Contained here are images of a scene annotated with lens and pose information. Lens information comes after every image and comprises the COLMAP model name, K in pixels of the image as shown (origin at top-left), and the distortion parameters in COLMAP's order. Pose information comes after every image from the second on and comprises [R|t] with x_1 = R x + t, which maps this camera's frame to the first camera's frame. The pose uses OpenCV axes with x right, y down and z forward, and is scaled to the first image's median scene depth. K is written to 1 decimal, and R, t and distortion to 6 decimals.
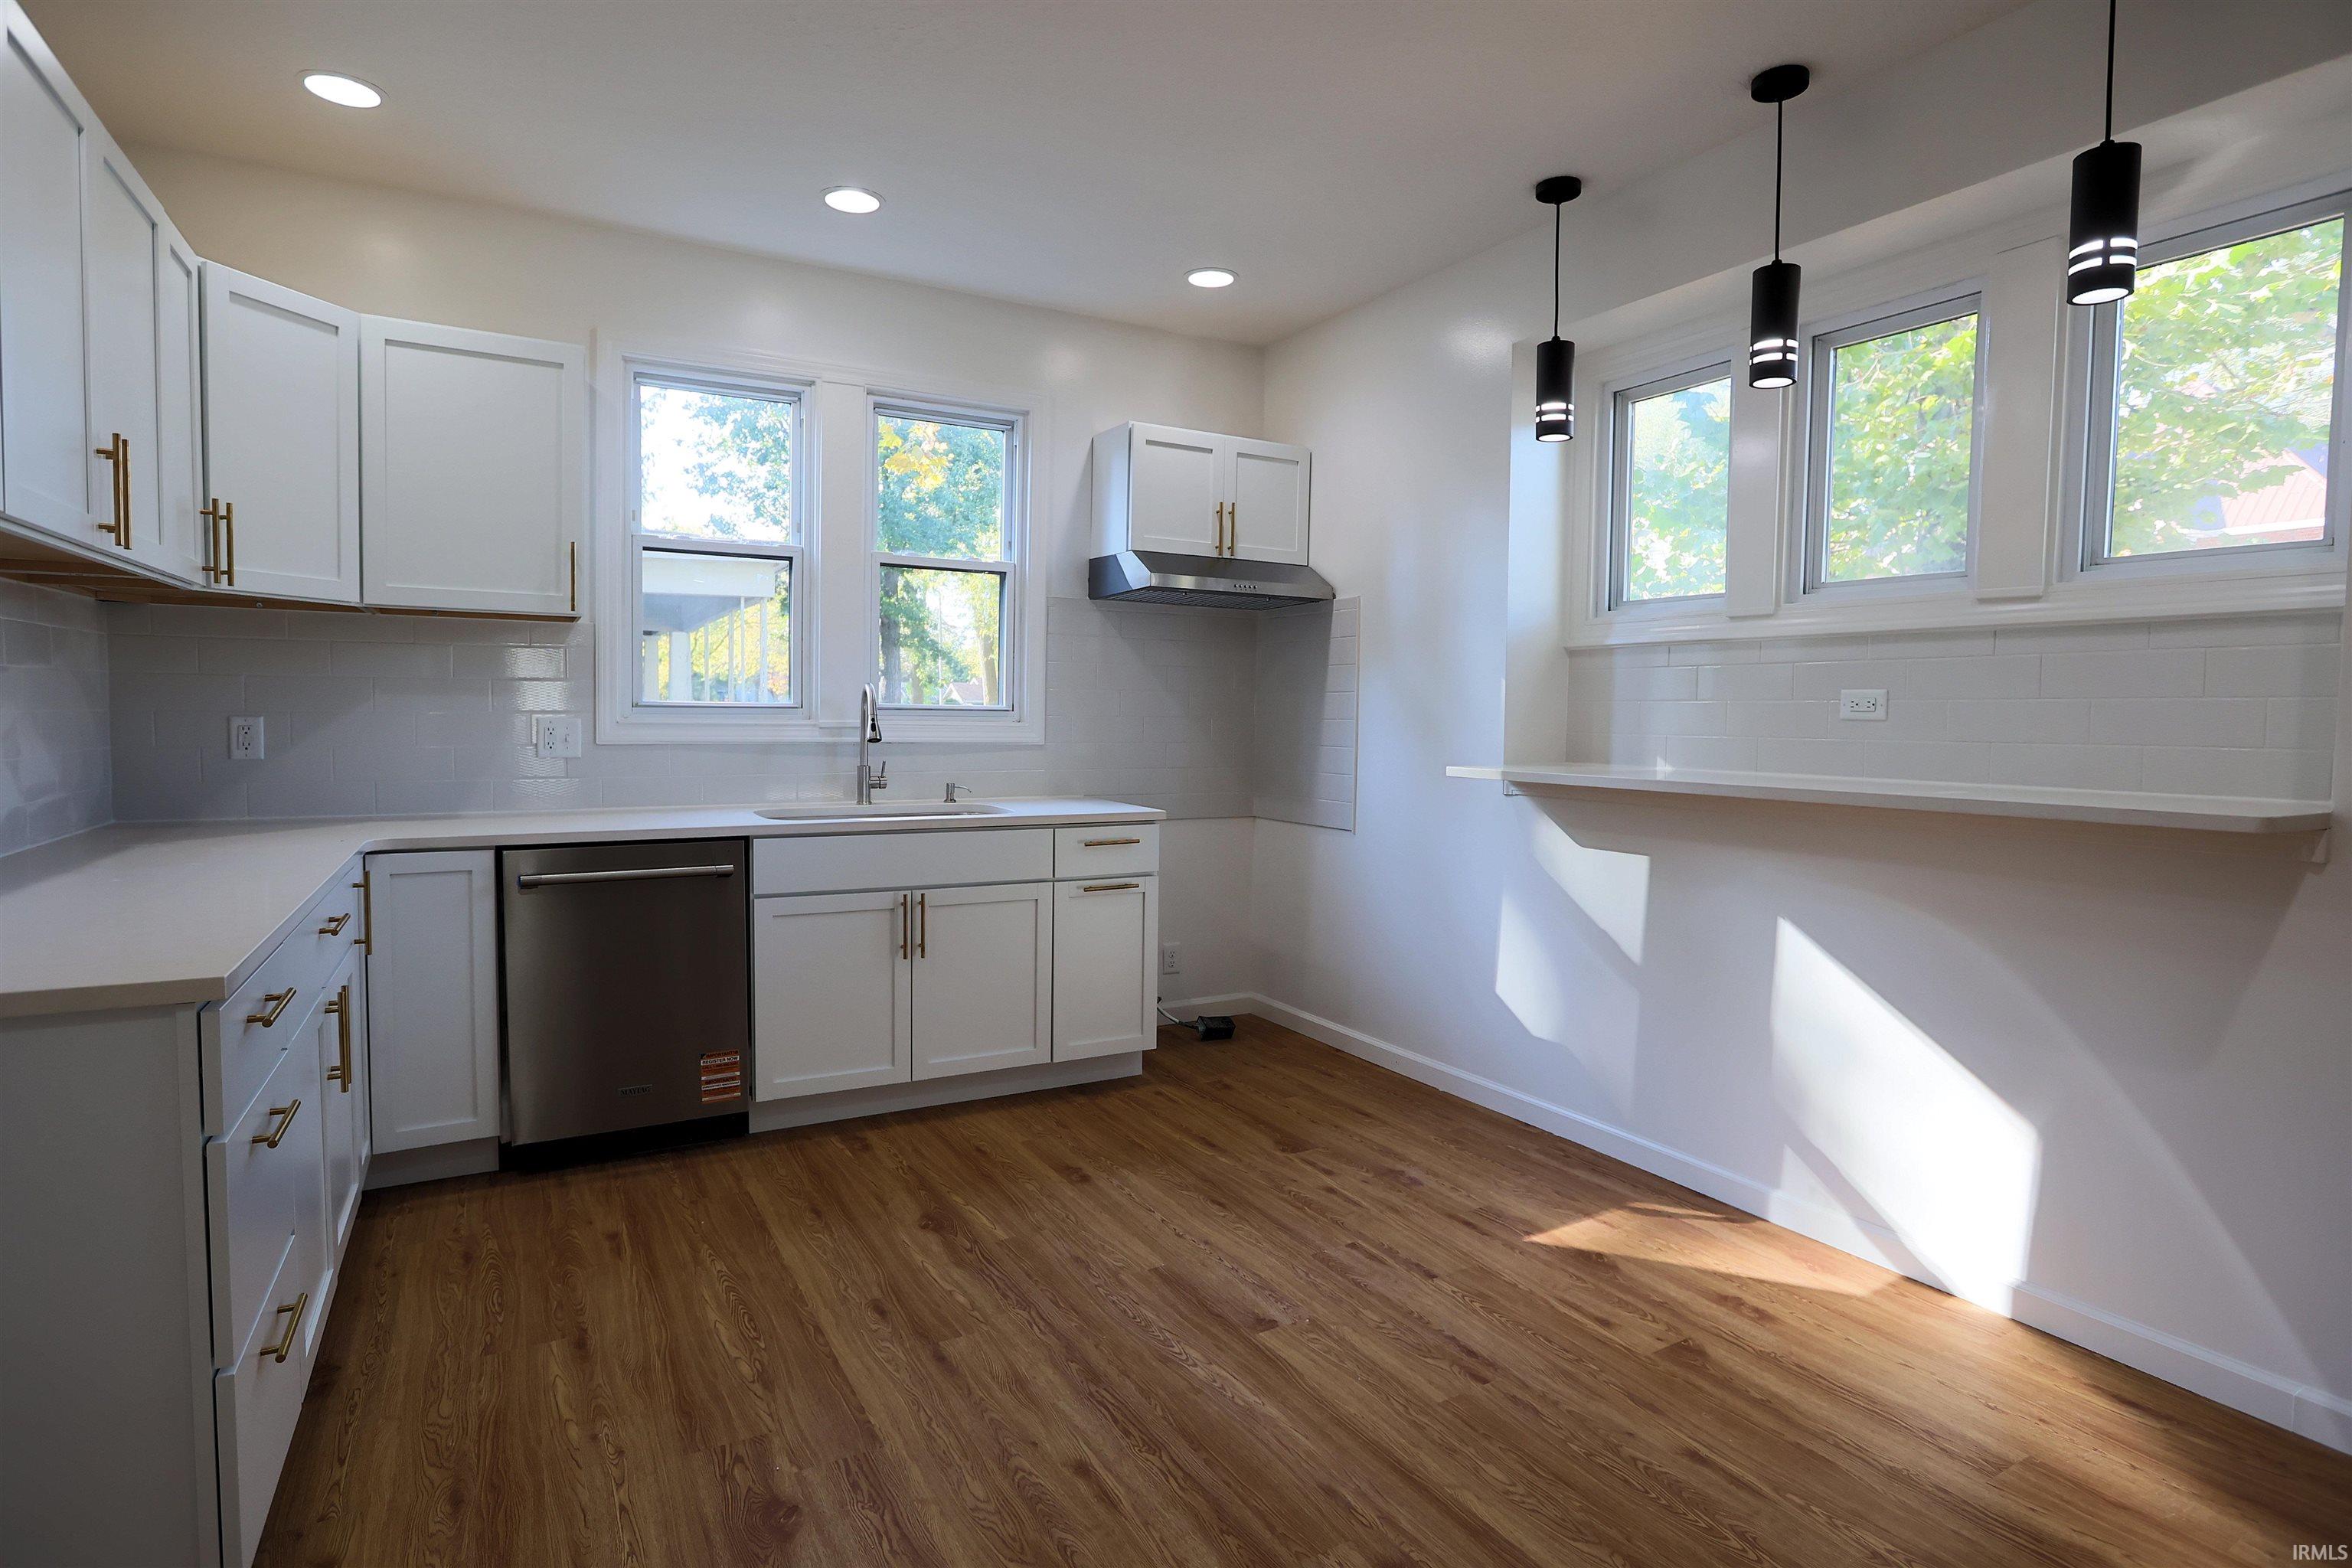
lens RADIAL K [[1194.2, 0, 1183.5], [0, 1194.2, 769.5], [0, 0, 1]] dist [-0.064259, 0.032087]
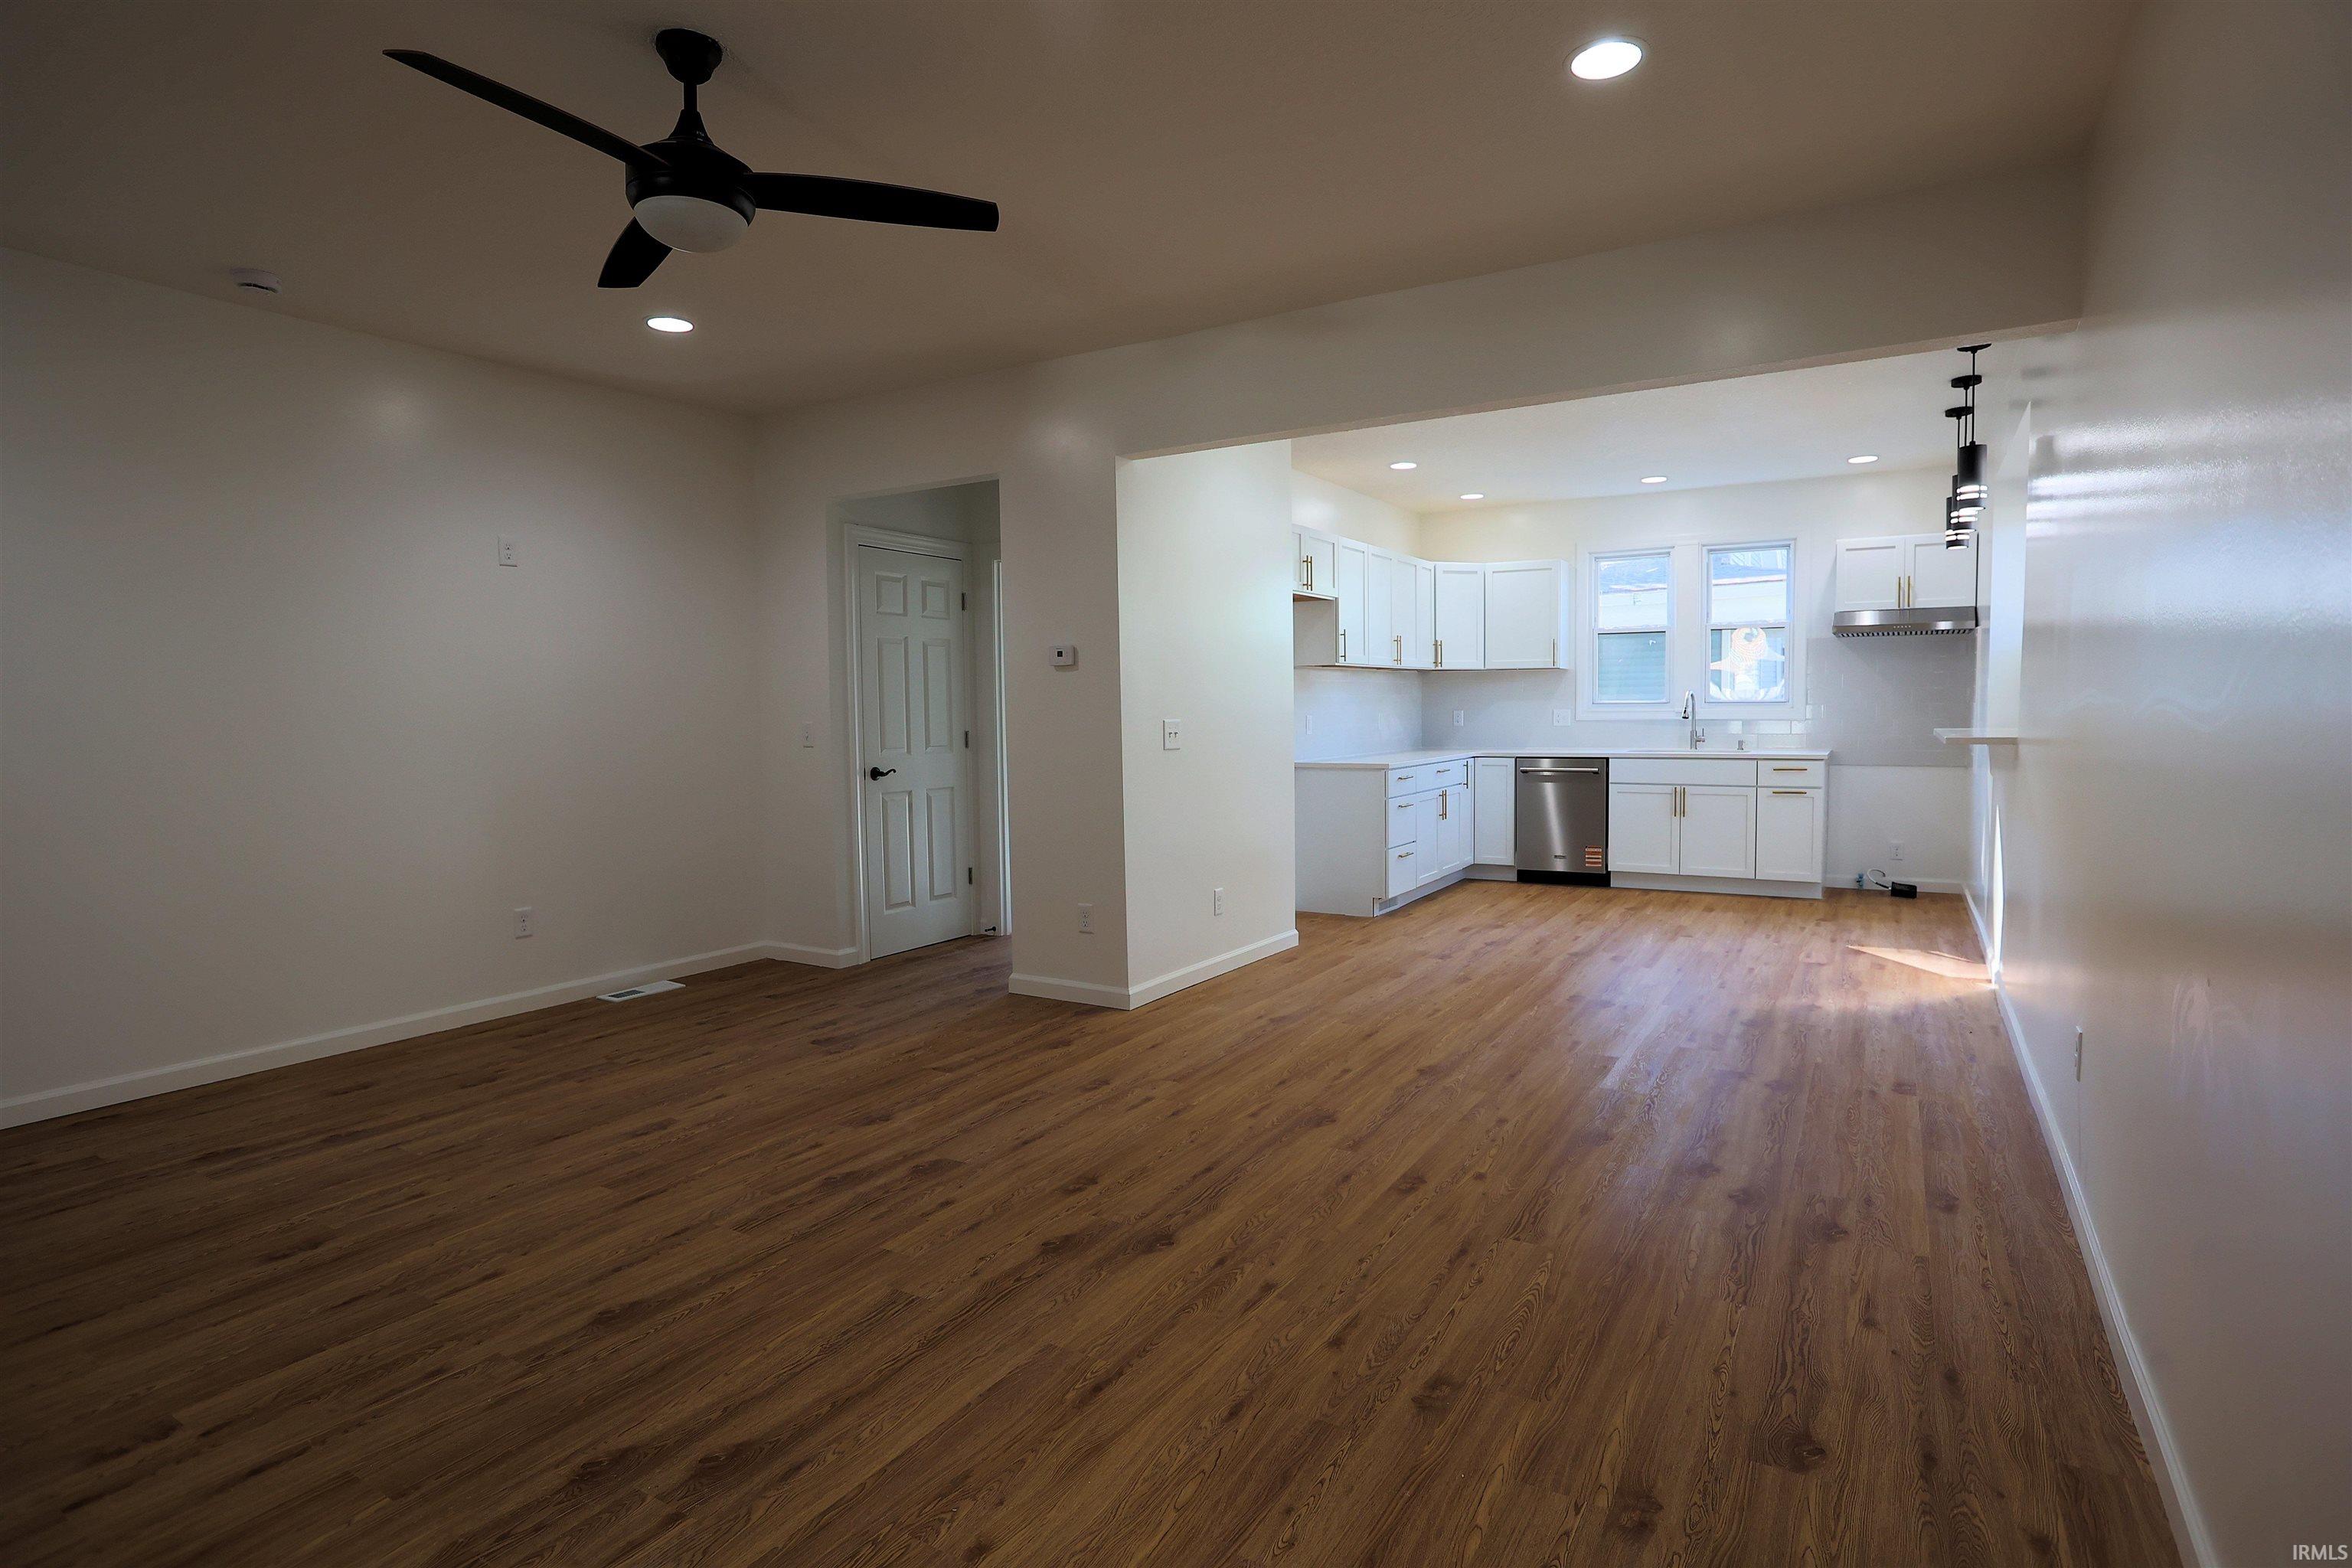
lens RADIAL K [[1194.2, 0, 1183.5], [0, 1194.2, 769.5], [0, 0, 1]] dist [-0.064259, 0.032087]
pose [[0.487858, 0.027838, -0.872479, 1.336279], [-0.024318, 0.999537, 0.018294, 0.059243], [0.872584, 0.012292, 0.488309, -0.941339]]
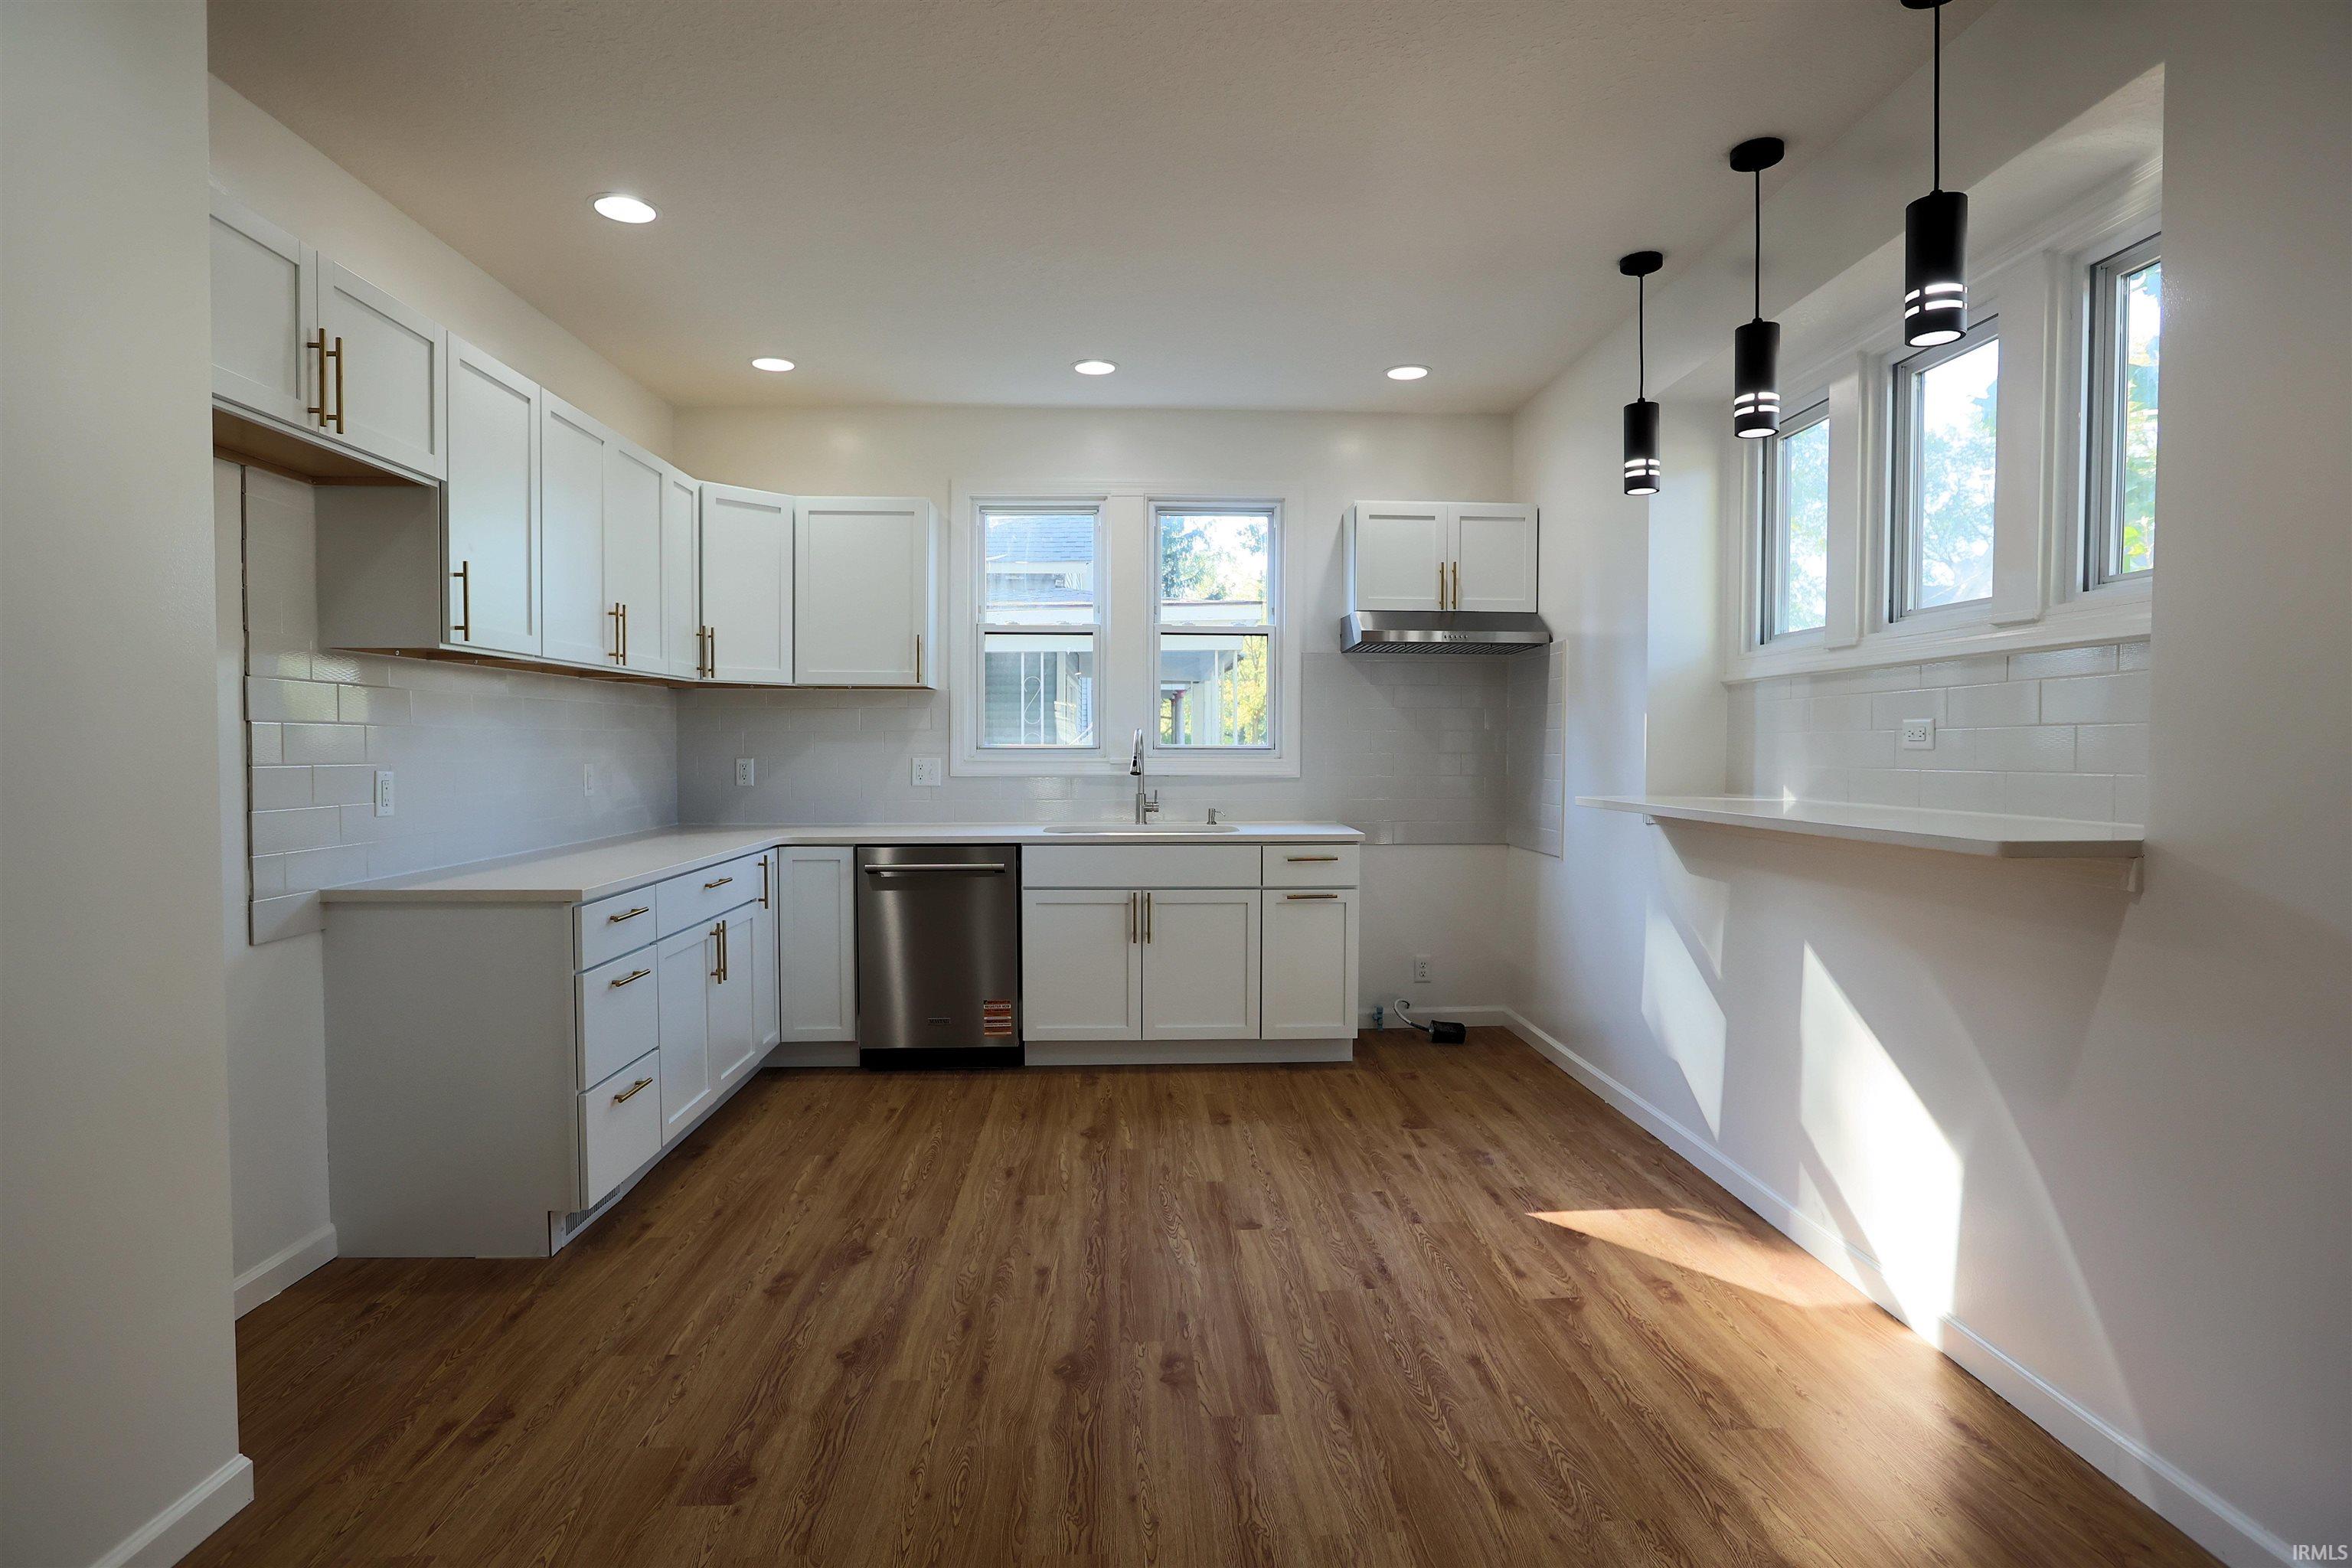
lens RADIAL K [[1194.2, 0, 1183.5], [0, 1194.2, 769.5], [0, 0, 1]] dist [-0.064259, 0.032087]
pose [[0.890540, -0.003945, -0.454888, 0.436460], [-0.010348, 0.999528, -0.028928, 0.009094], [0.454788, 0.030469, 0.890079, -0.144054]]
